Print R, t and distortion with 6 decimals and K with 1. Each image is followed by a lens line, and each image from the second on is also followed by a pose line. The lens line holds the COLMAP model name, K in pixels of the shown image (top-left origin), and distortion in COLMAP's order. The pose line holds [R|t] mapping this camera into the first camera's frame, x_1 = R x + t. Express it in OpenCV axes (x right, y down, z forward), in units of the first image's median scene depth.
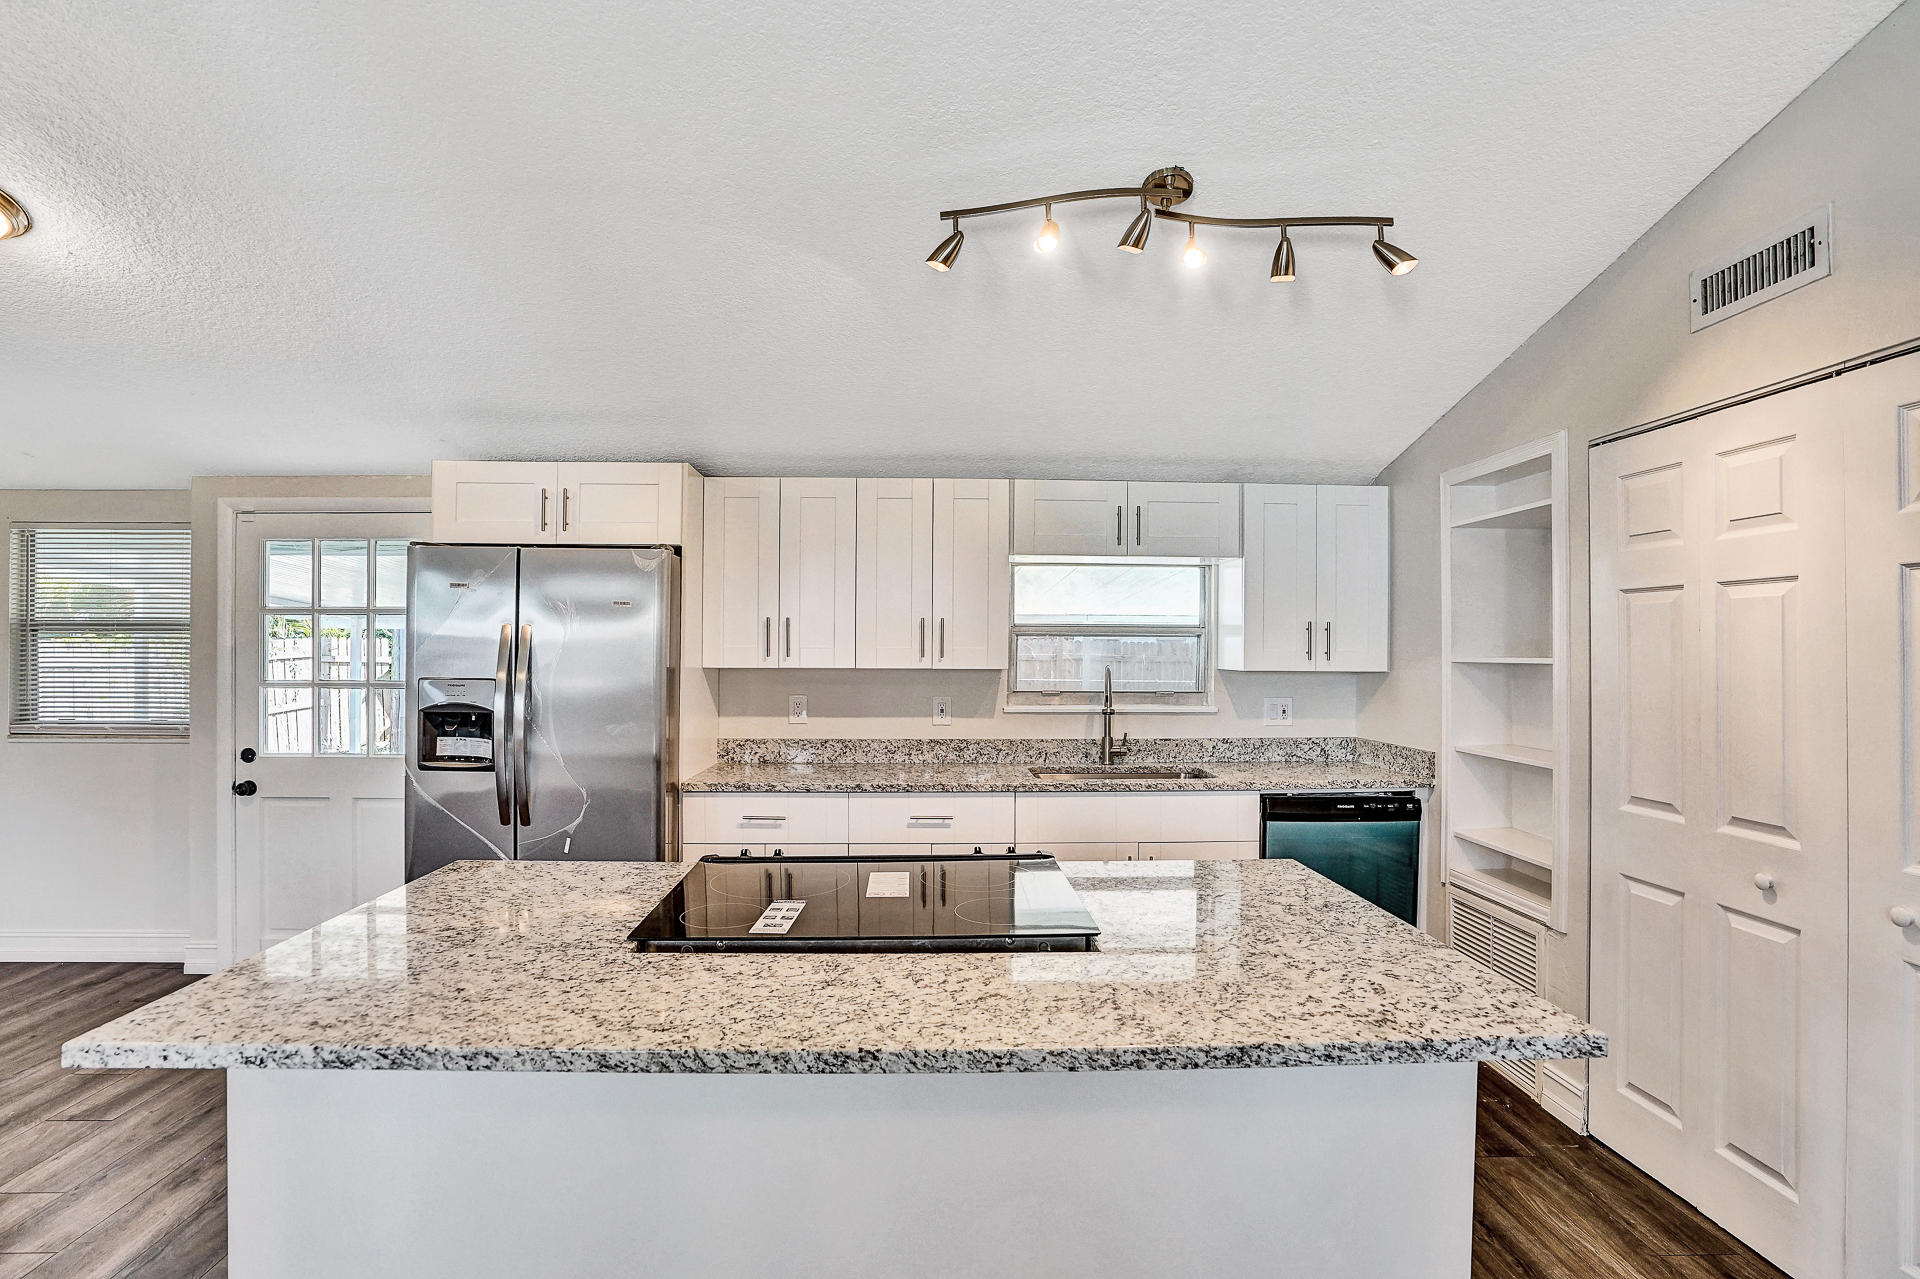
lens RADIAL K [[942.3, 0, 925.4], [0, 942.3, 644.3], [0, 0, 1]] dist [-0.067985, 0.024939]
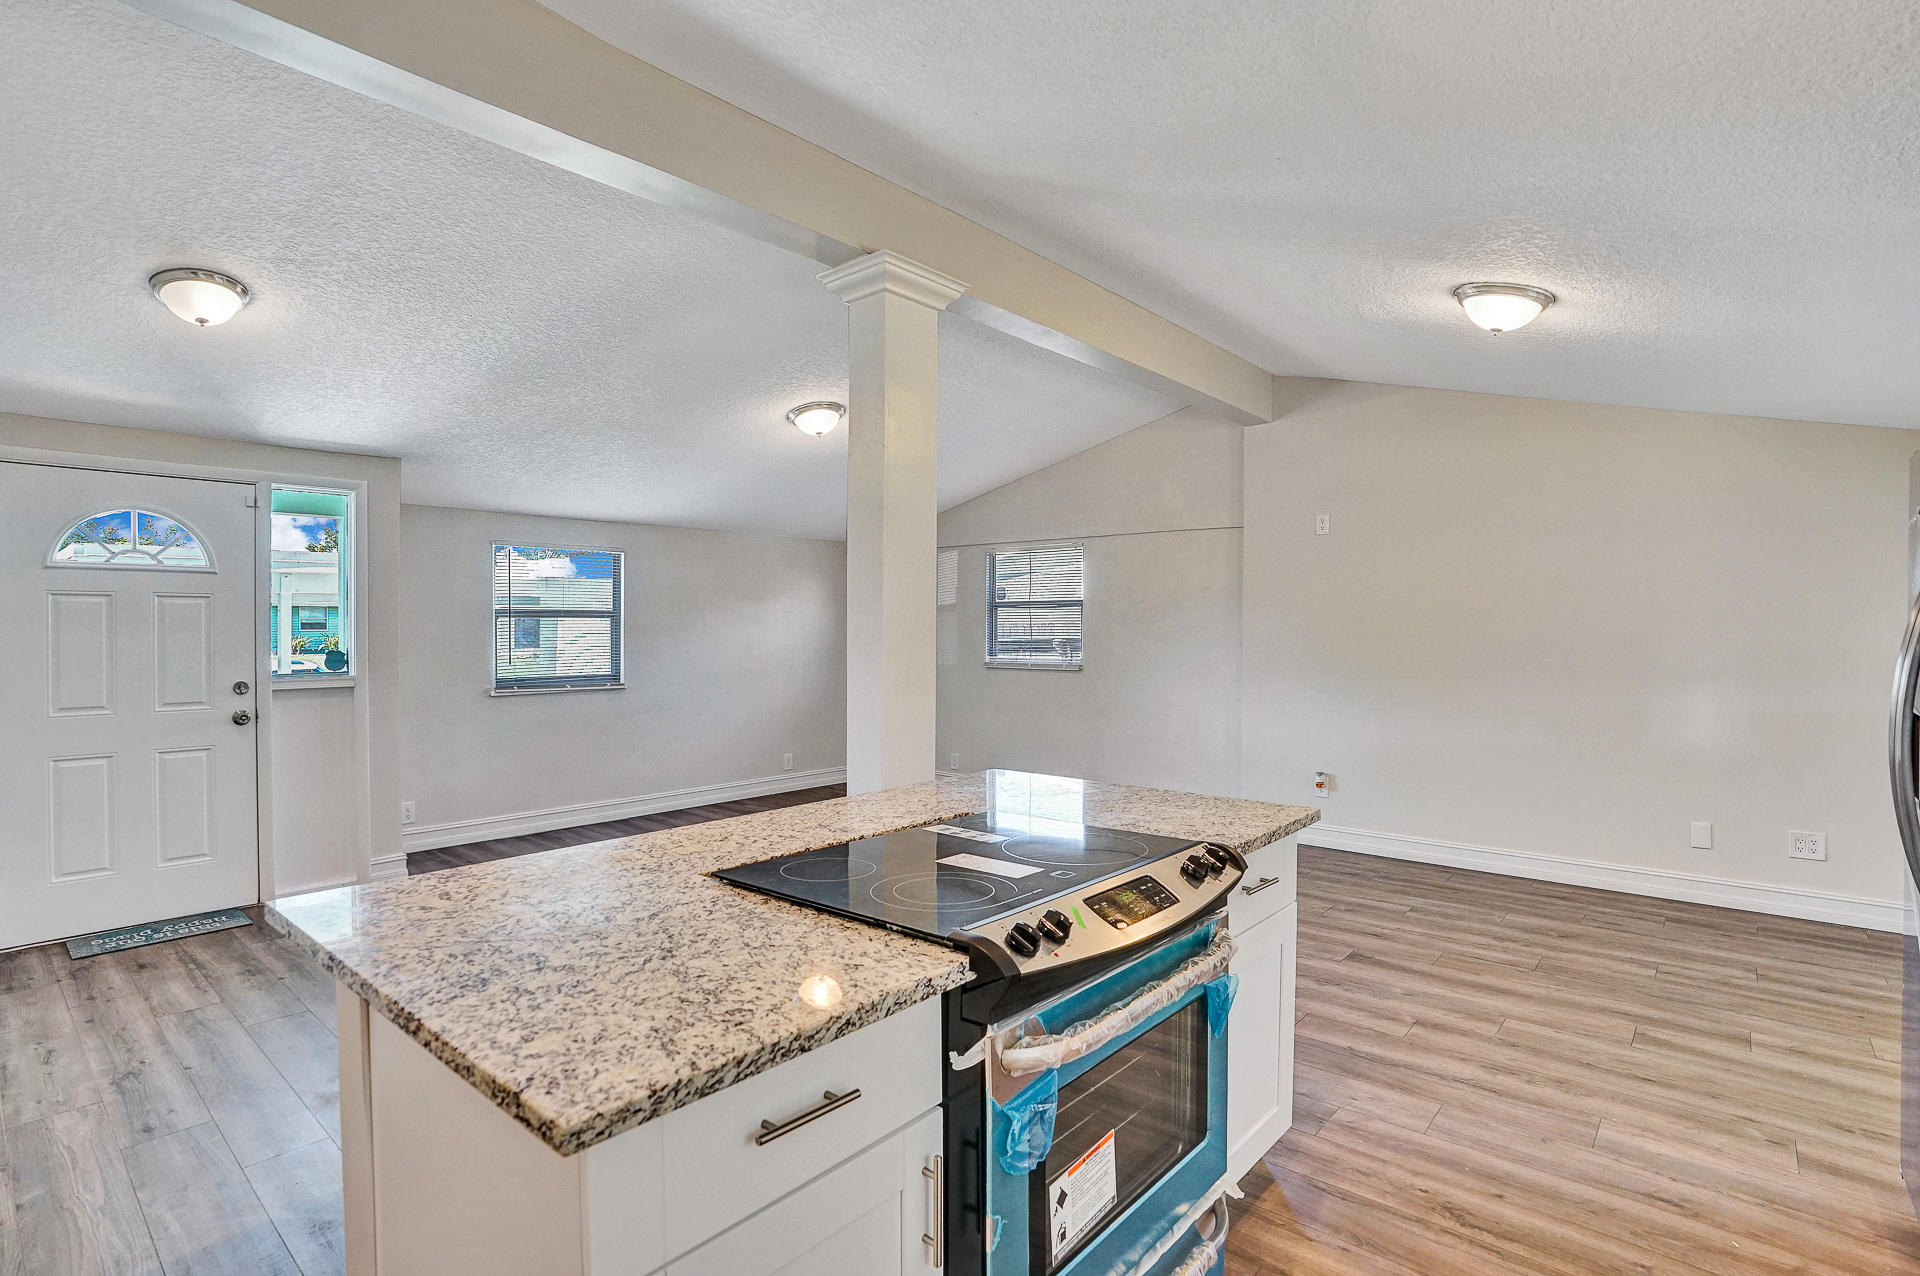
lens RADIAL K [[942.9, 0, 945.1], [0, 942.9, 632.1], [0, 0, 1]] dist [-0.068693, 0.025050]
pose [[-0.667575, 0.001157, -0.744541, 0.358484], [0.002870, 0.999995, -0.001019, 0.019520], [0.744537, -0.002818, -0.667576, 0.860109]]
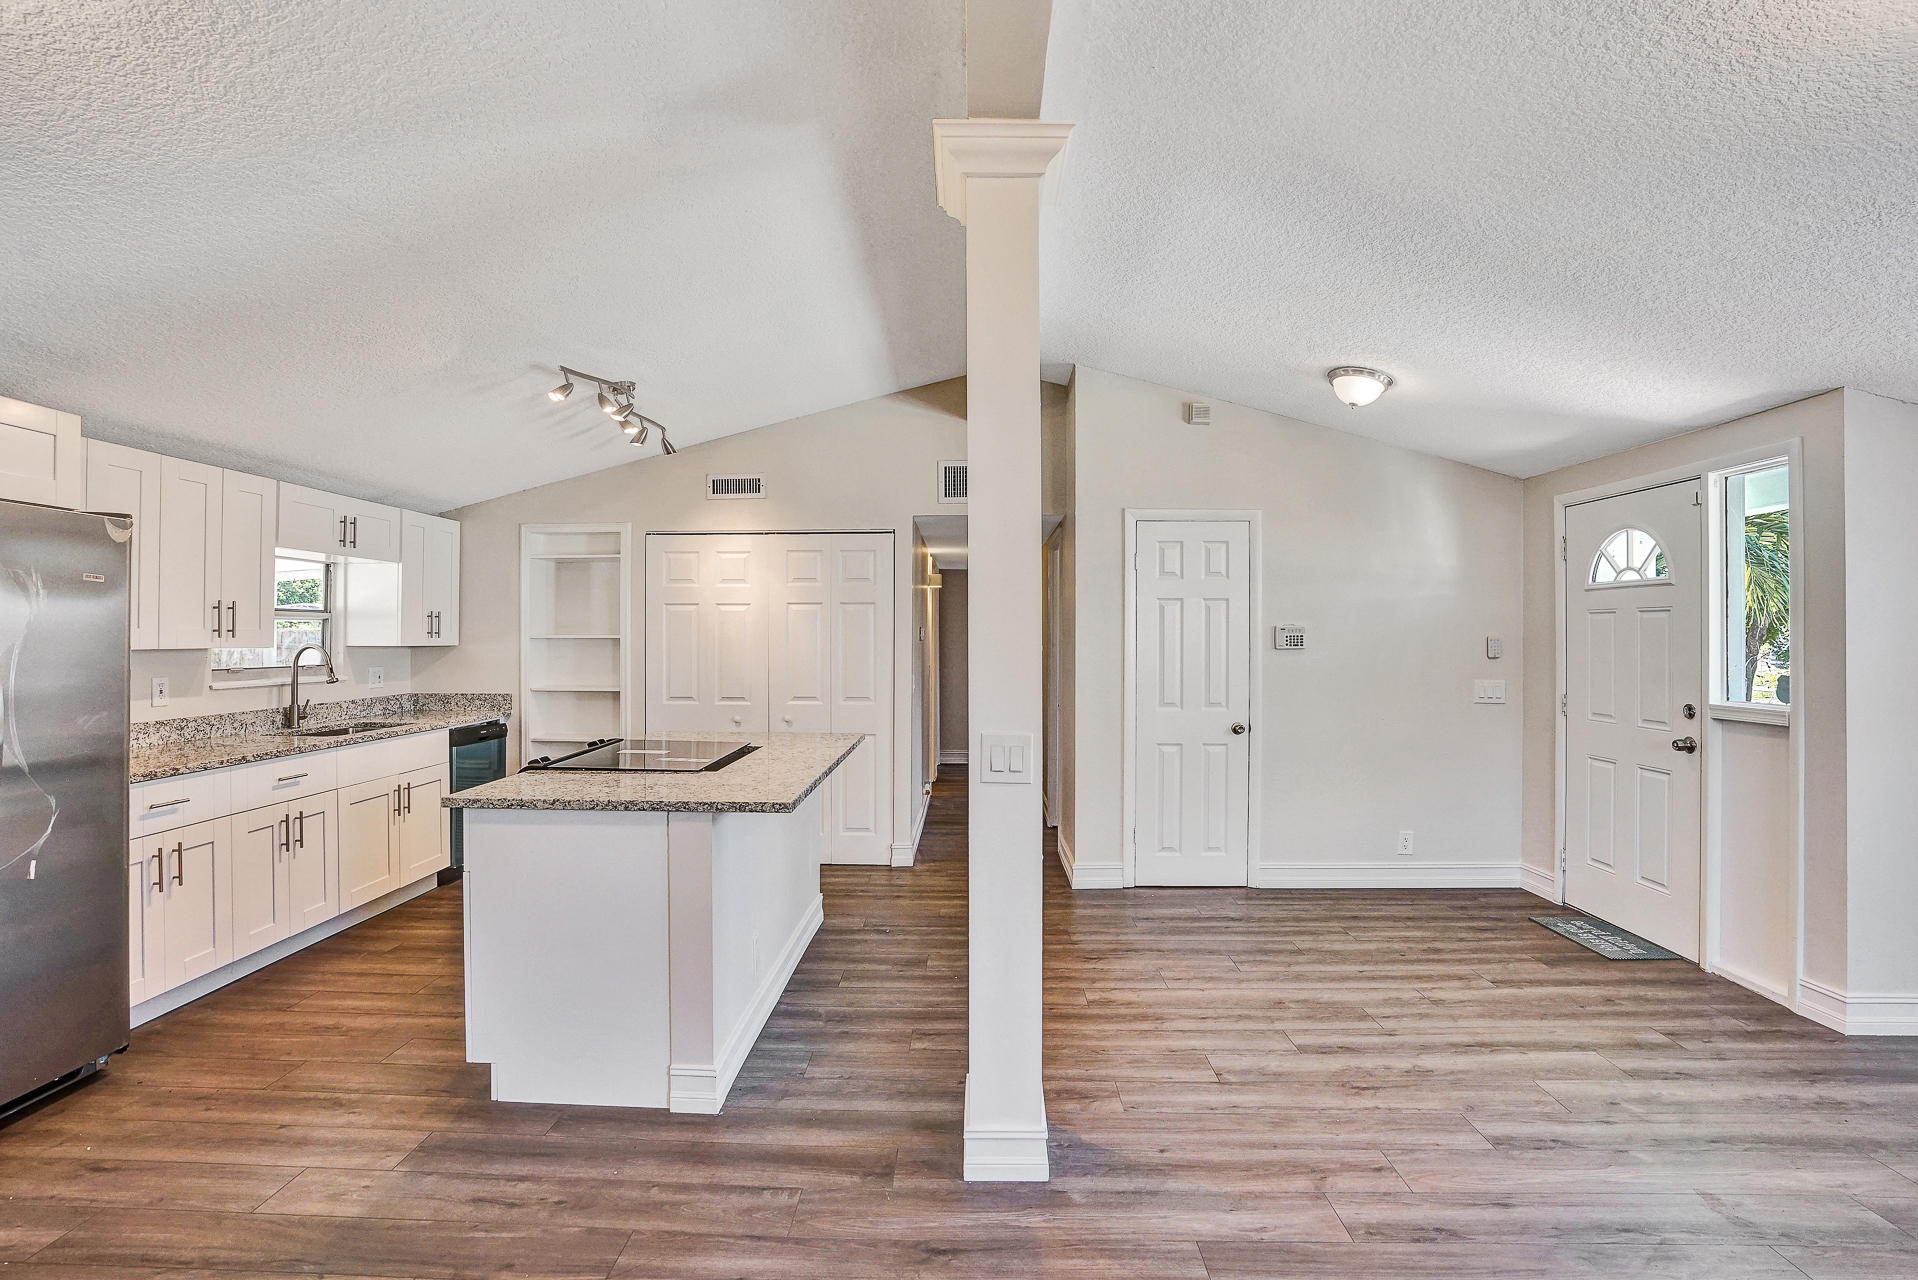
lens RADIAL K [[941.9, 0, 944.1], [0, 941.9, 634.1], [0, 0, 1]] dist [-0.068693, 0.025050]
pose [[0.052411, -0.001868, 0.998624, -1.058710], [-0.007234, 0.999971, 0.002250, 0.003026], [-0.998599, -0.007342, 0.052396, 0.156407]]
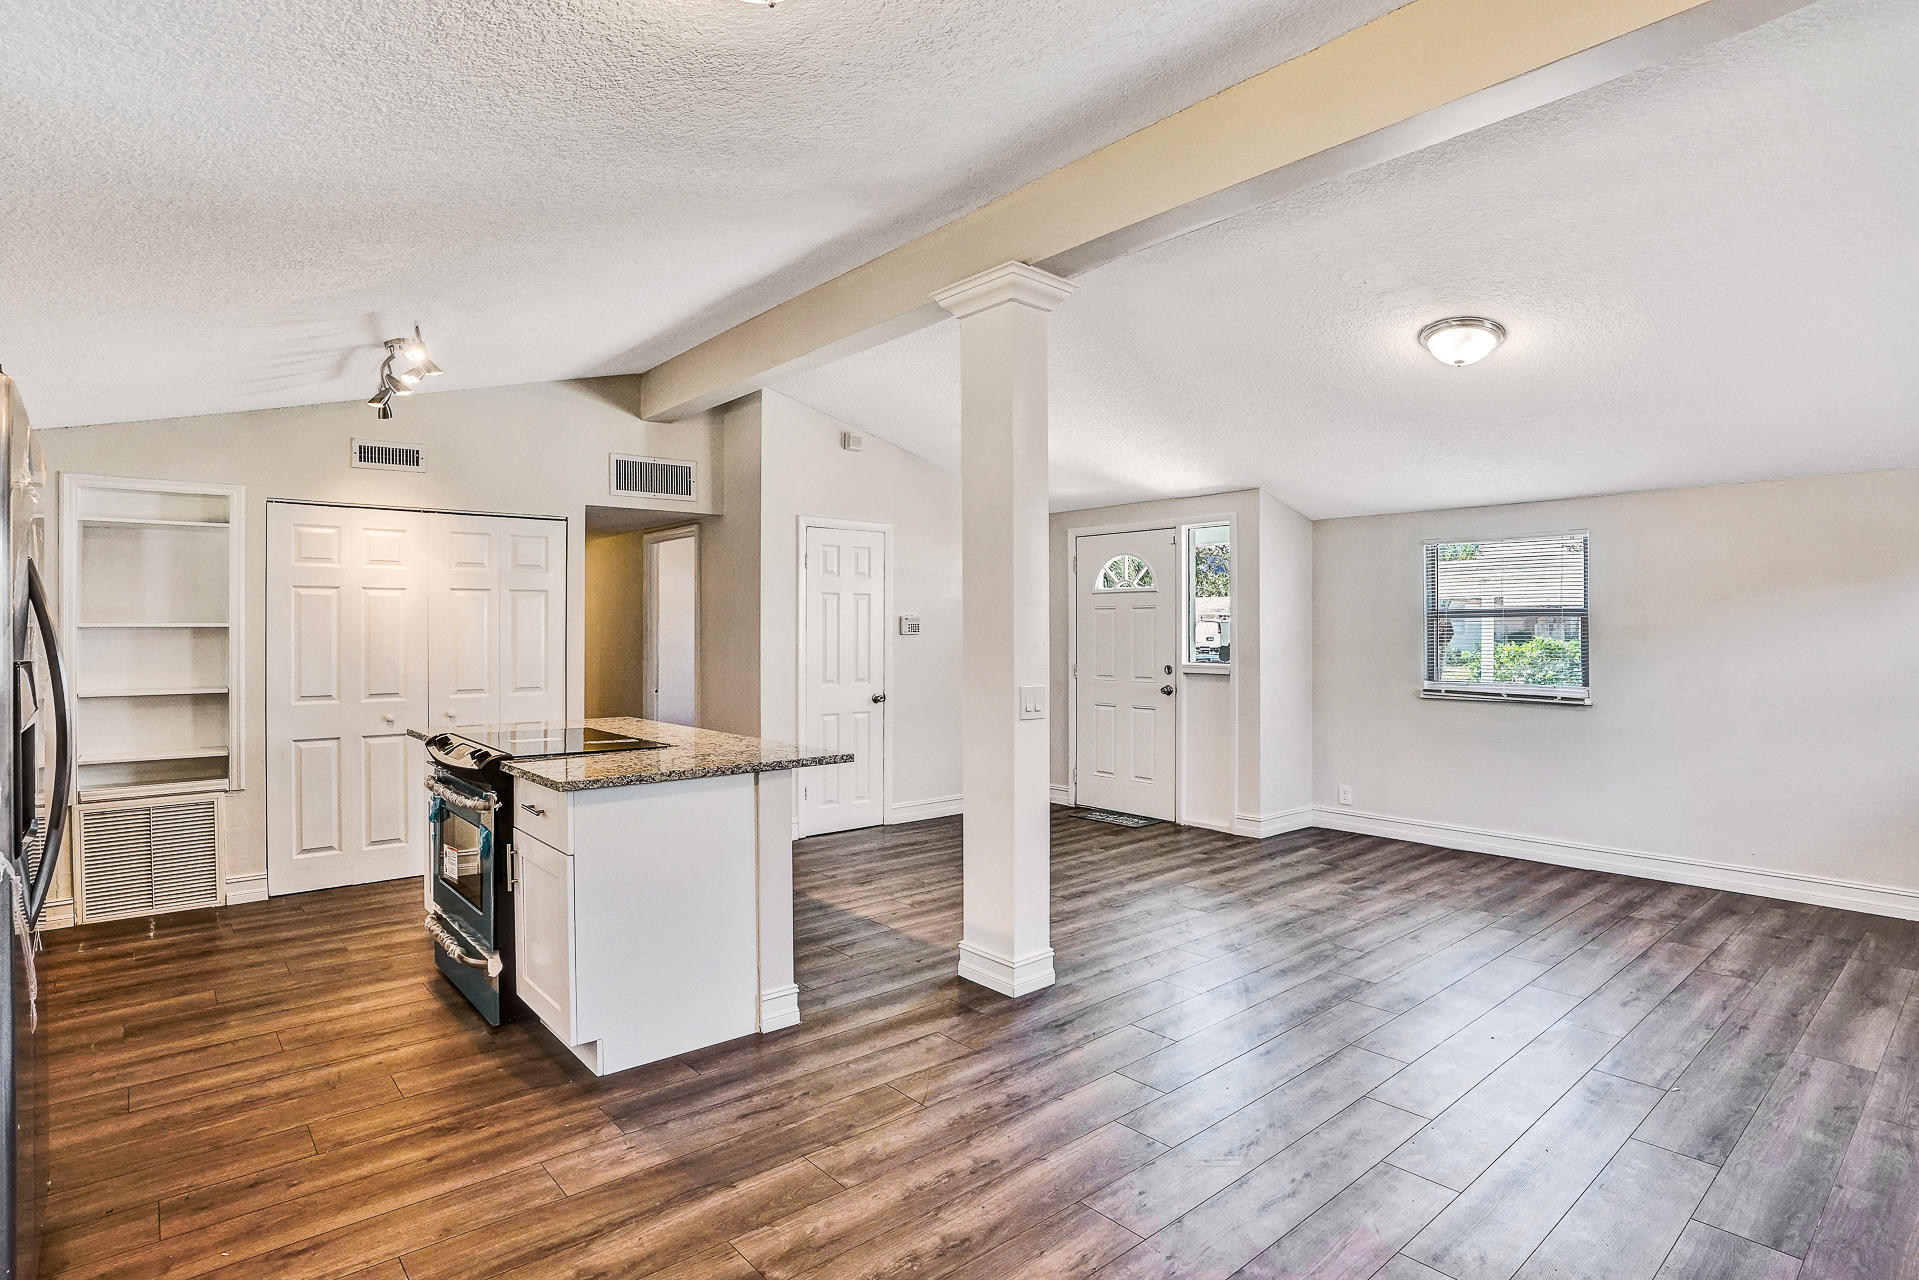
lens RADIAL K [[976.1, 0, 933.1], [0, 976.1, 633.0], [0, 0, 1]] dist [-0.074307, 0.026887]
pose [[-0.624928, -0.005278, 0.780665, -1.124466], [-0.005356, 0.999983, 0.002472, 0.017329], [-0.780664, -0.002636, -0.624945, 0.871148]]
